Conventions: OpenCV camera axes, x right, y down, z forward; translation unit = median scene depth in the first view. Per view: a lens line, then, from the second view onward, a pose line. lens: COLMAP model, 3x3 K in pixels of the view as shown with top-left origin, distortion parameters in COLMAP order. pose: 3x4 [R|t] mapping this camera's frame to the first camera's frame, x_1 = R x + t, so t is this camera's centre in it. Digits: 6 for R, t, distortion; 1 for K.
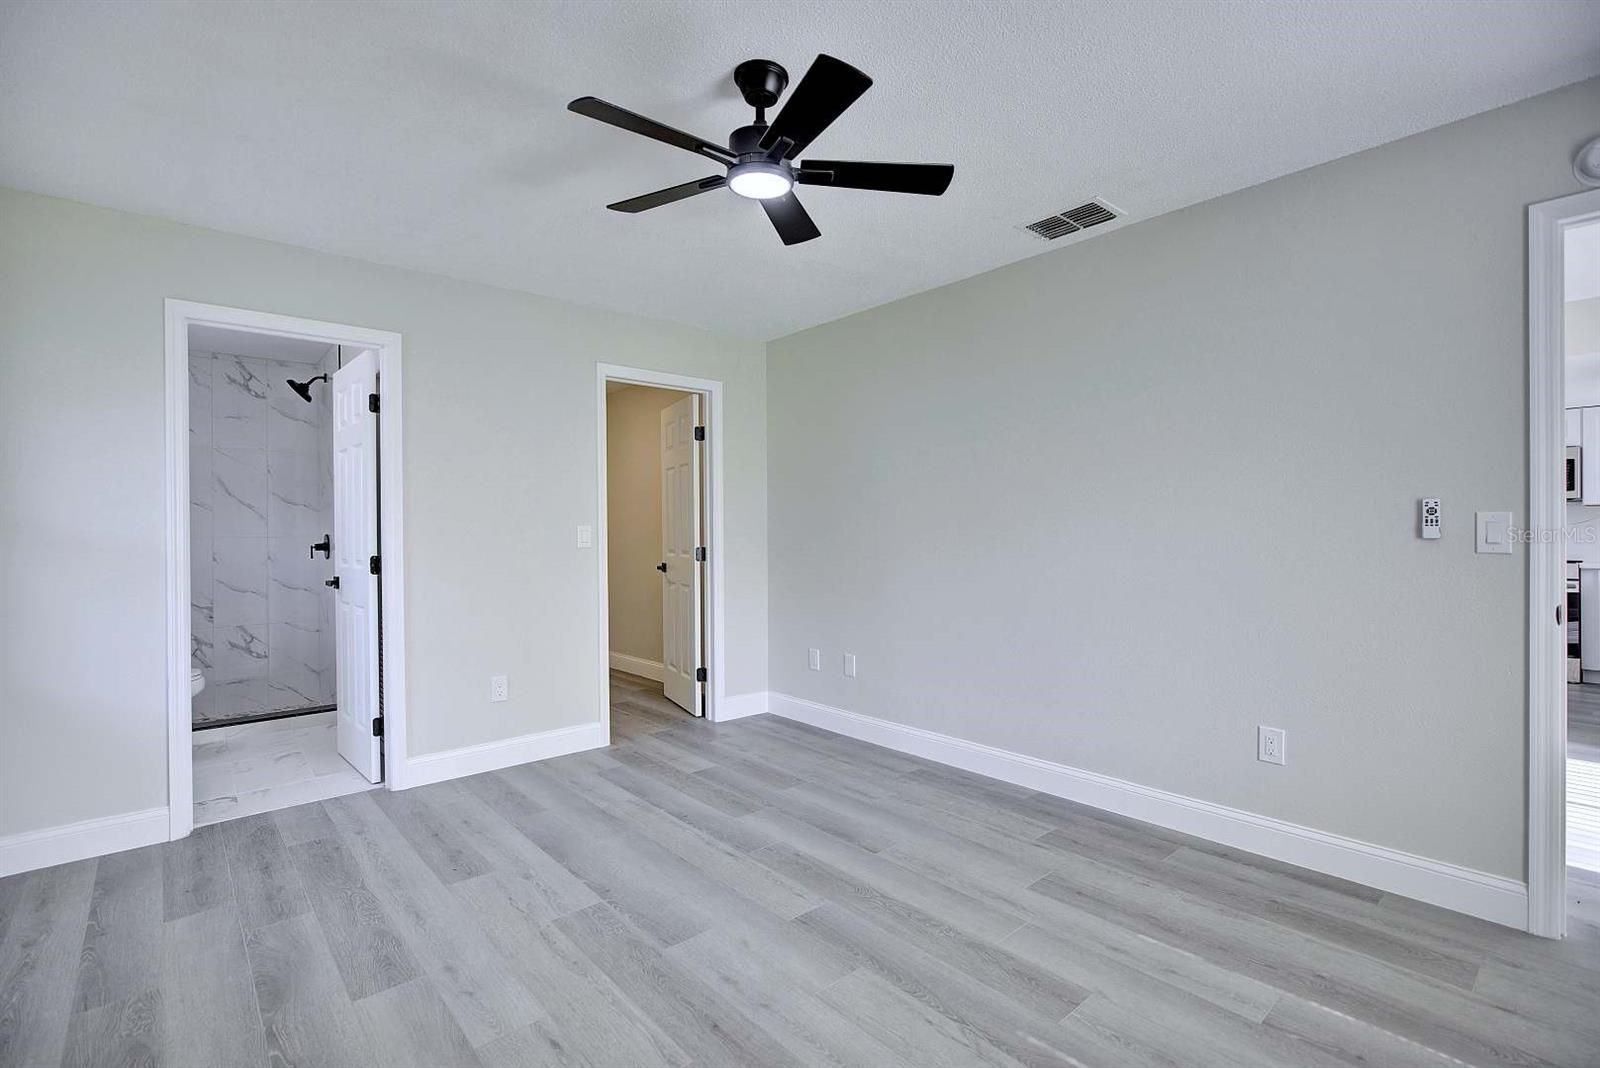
lens RADIAL K [[742.3, 0, 797.1], [0, 742.3, 529.8], [0, 0, 1]] dist [-0.003529, 0.000193]
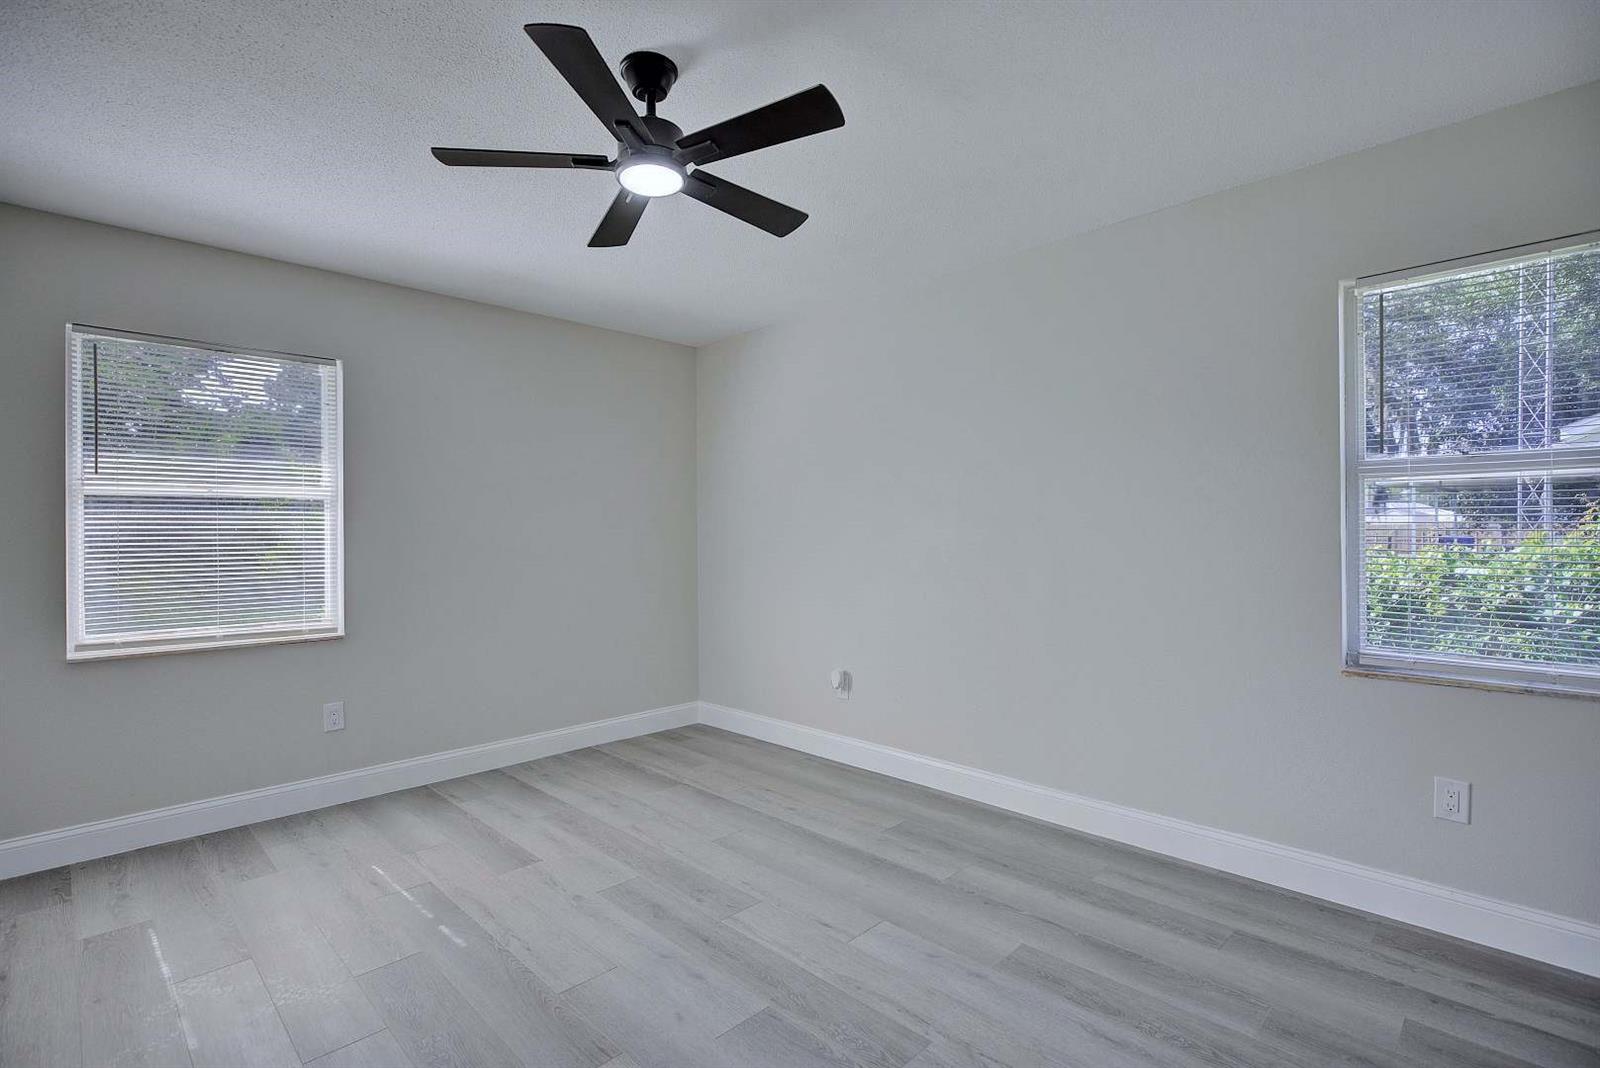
lens RADIAL K [[742.3, 0, 794.5], [0, 742.3, 536.7], [0, 0, 1]] dist [-0.003529, 0.000193]
pose [[-0.997827, 0.015546, -0.064025, -0.116893], [0.015246, 0.999870, 0.005184, -0.005964], [0.064098, 0.004197, -0.997935, 1.393547]]
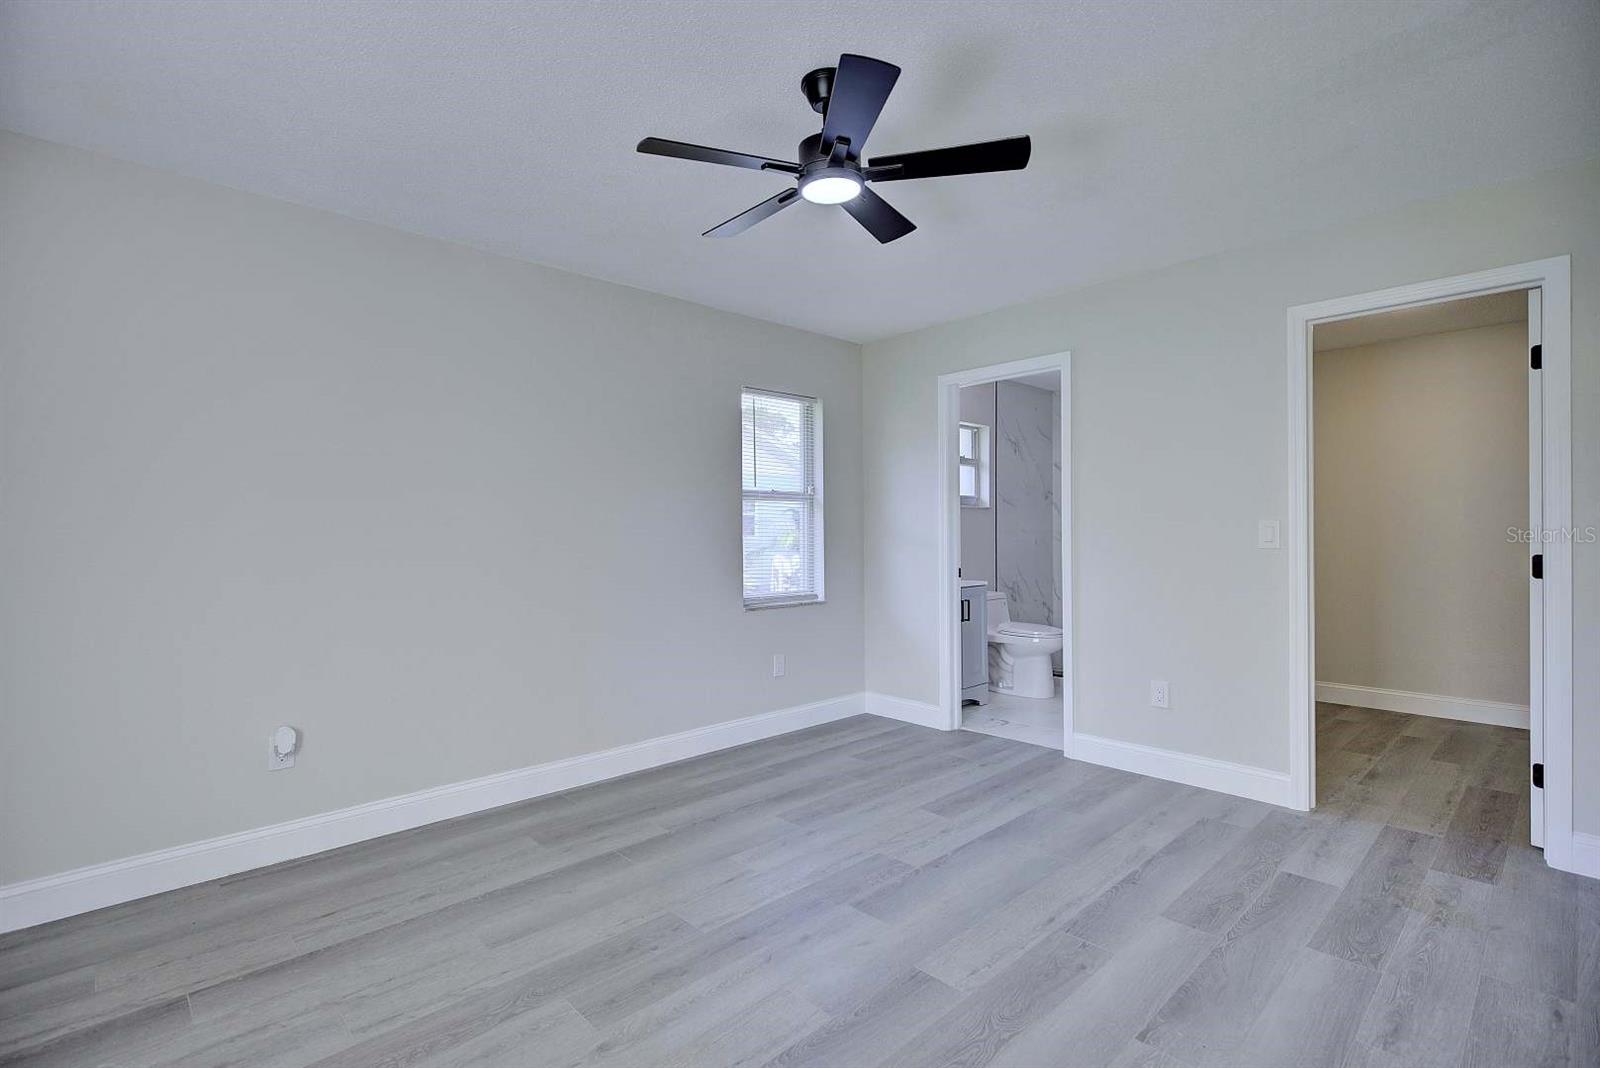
lens RADIAL K [[742.3, 0, 791.5], [0, 742.3, 536.6], [0, 0, 1]] dist [-0.003529, 0.000193]
pose [[0.028566, 0.012598, -0.999513, 0.685032], [0.008222, 0.999884, 0.012838, -0.003782], [0.999558, -0.008585, 0.028459, 0.652669]]
